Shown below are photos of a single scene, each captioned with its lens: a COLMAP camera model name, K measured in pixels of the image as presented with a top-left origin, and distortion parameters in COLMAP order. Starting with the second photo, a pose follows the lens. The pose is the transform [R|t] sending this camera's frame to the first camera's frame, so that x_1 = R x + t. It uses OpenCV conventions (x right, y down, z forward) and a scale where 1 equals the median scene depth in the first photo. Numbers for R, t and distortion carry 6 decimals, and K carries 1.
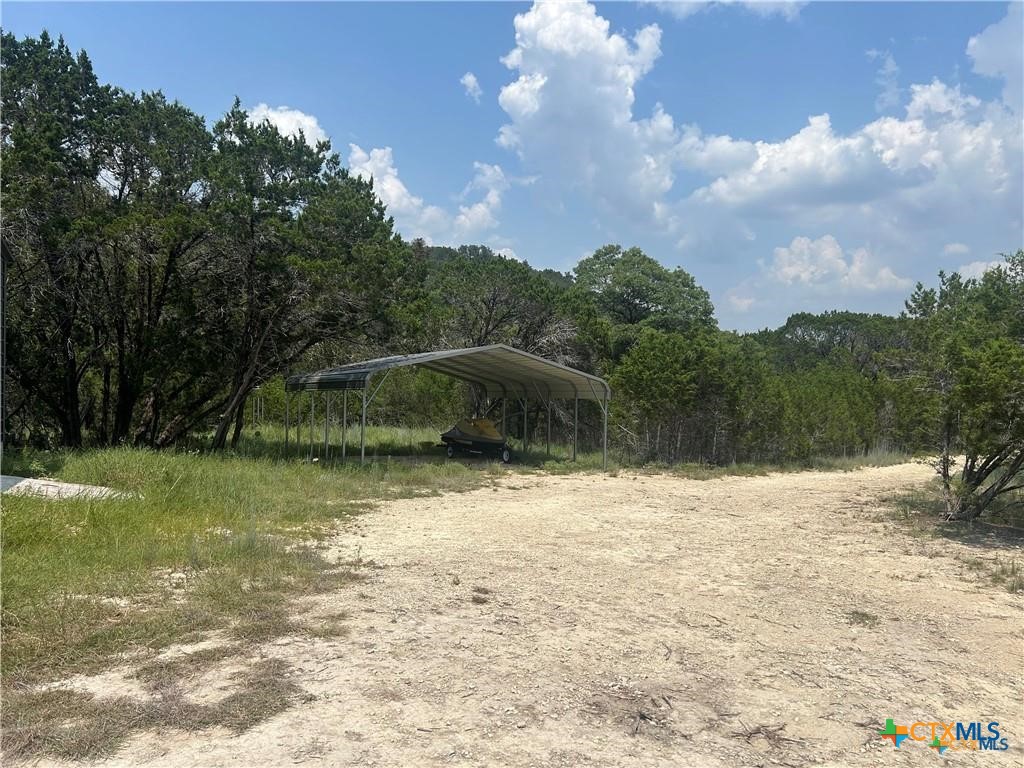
lens RADIAL K [[774.4, 0, 509.5], [0, 774.4, 386.4], [0, 0, 1]] dist [0.048562, -0.040149]
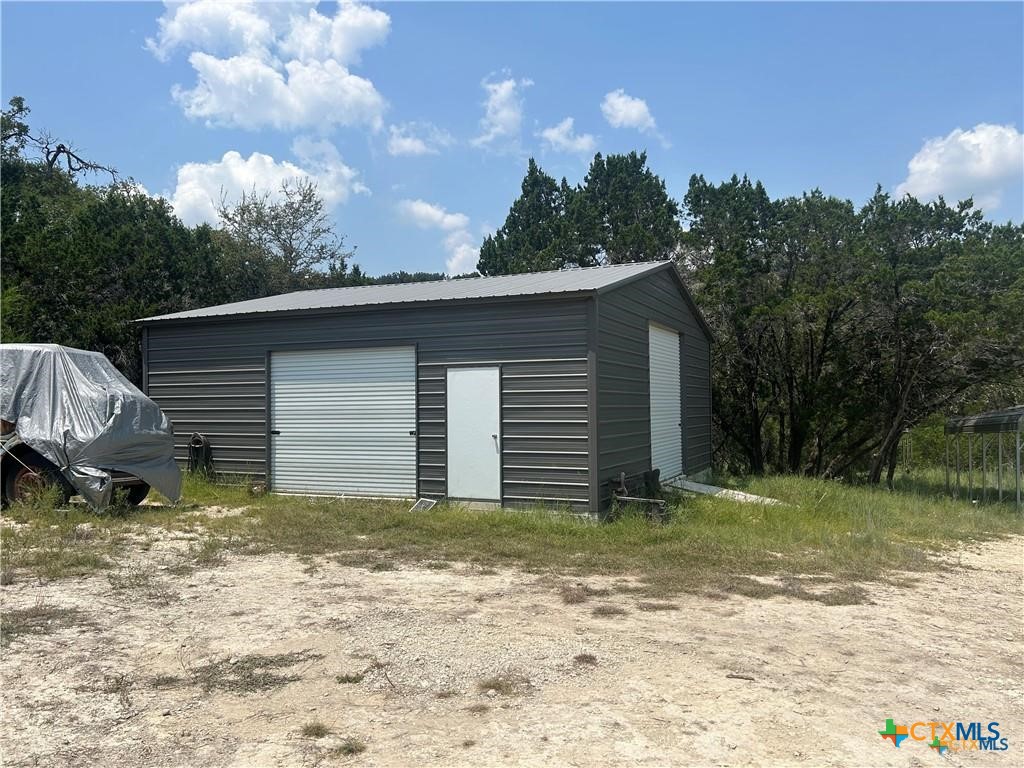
lens RADIAL K [[774.4, 0, 509.7], [0, 774.4, 390.1], [0, 0, 1]] dist [0.048562, -0.040149]
pose [[0.680903, -0.040556, -0.731250, 0.113143], [0.000981, 0.998515, -0.054466, 0.004766], [0.732373, 0.036369, 0.679932, -0.184101]]
